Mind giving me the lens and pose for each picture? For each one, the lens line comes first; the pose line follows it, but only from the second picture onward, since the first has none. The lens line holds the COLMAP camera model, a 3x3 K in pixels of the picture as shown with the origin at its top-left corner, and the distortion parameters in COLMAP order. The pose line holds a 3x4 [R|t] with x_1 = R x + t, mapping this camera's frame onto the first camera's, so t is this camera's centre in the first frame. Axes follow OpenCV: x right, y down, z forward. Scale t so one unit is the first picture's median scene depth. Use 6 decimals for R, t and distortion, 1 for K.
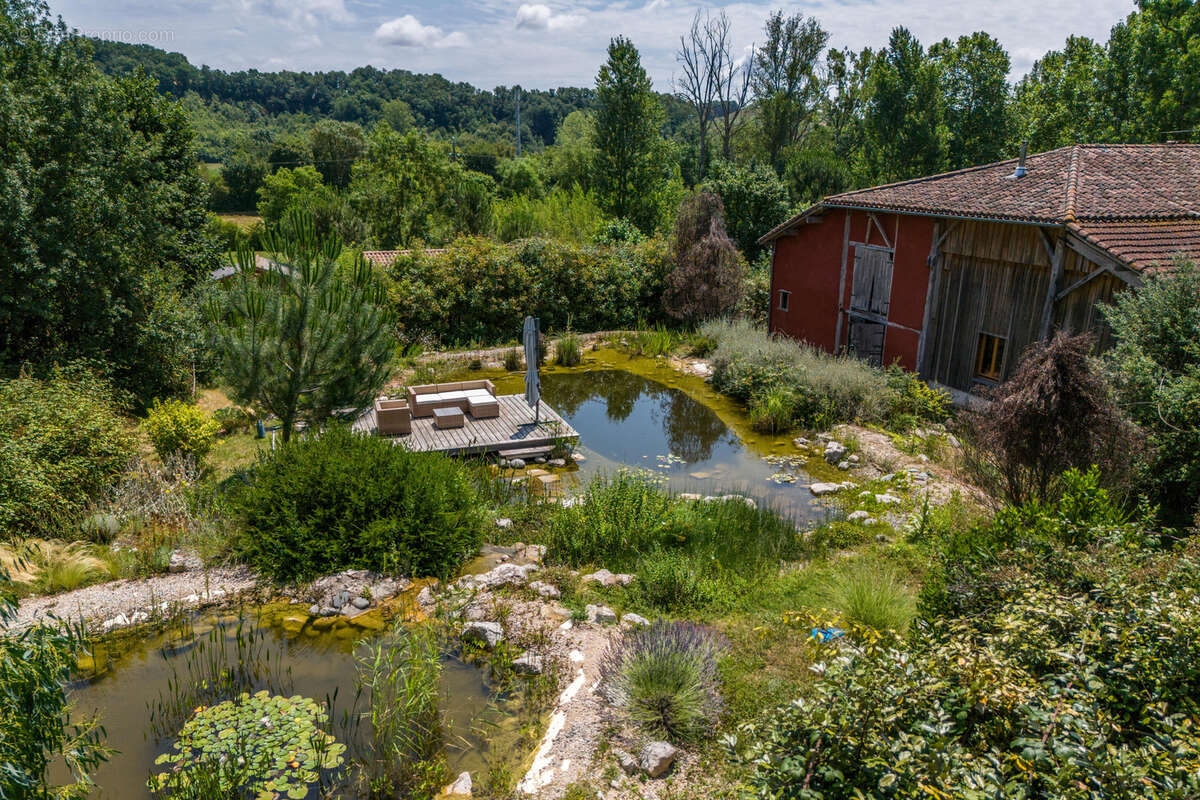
lens RADIAL K [[901.5, 0, 616.8], [0, 901.5, 424.4], [0, 0, 1]] dist [0.081464, -0.122798]
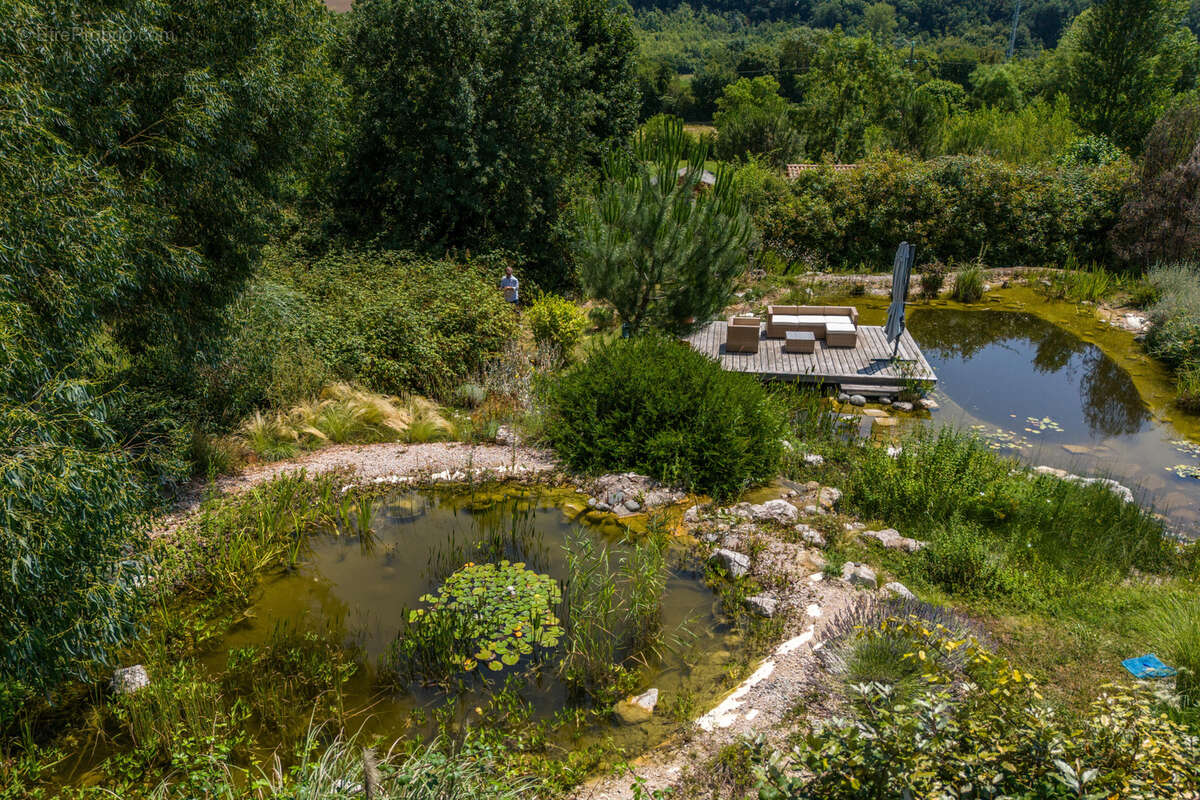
lens RADIAL K [[901.5, 0, 616.8], [0, 901.5, 424.4], [0, 0, 1]] dist [0.081464, -0.122798]
pose [[0.873707, 0.173036, -0.454636, 0.101251], [-0.132246, 0.983887, 0.120325, -0.011485], [0.468131, -0.045005, 0.882512, 0.051277]]
